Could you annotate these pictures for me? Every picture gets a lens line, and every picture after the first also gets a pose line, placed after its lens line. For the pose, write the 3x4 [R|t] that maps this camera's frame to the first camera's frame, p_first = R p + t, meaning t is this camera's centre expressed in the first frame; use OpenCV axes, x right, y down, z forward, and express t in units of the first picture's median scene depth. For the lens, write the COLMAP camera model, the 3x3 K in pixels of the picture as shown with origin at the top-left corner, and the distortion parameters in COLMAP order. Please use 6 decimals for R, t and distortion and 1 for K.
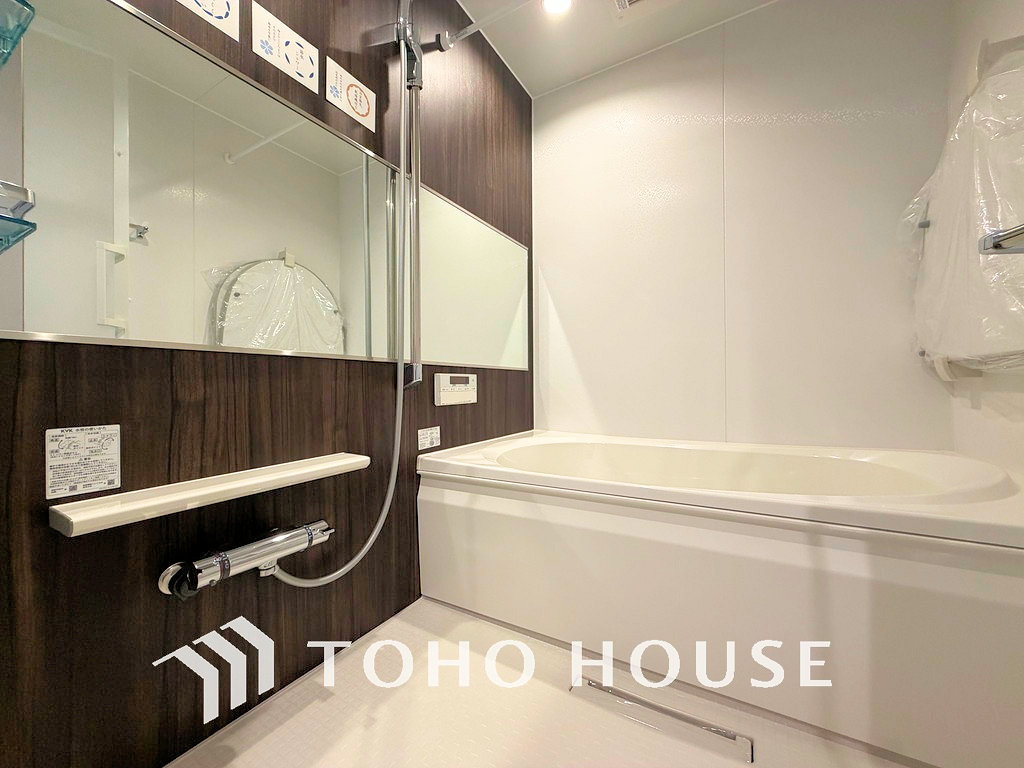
lens RADIAL K [[410.5, 0, 508.9], [0, 410.5, 385.5], [0, 0, 1]] dist [-0.001582, 0.000475]
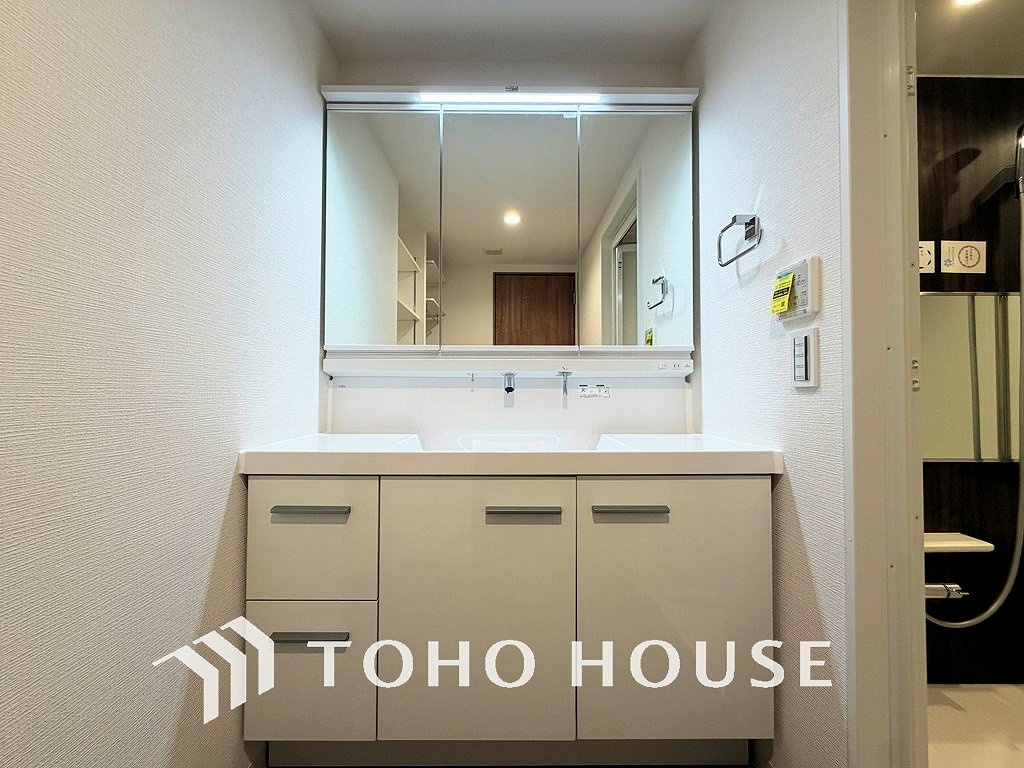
lens RADIAL K [[410.5, 0, 507.3], [0, 410.5, 384.7], [0, 0, 1]] dist [-0.001582, 0.000475]
pose [[0.512174, -0.006910, -0.858854, -0.009605], [-0.004462, 0.999933, -0.010706, -0.242301], [0.858870, 0.009315, 0.512109, -0.765795]]
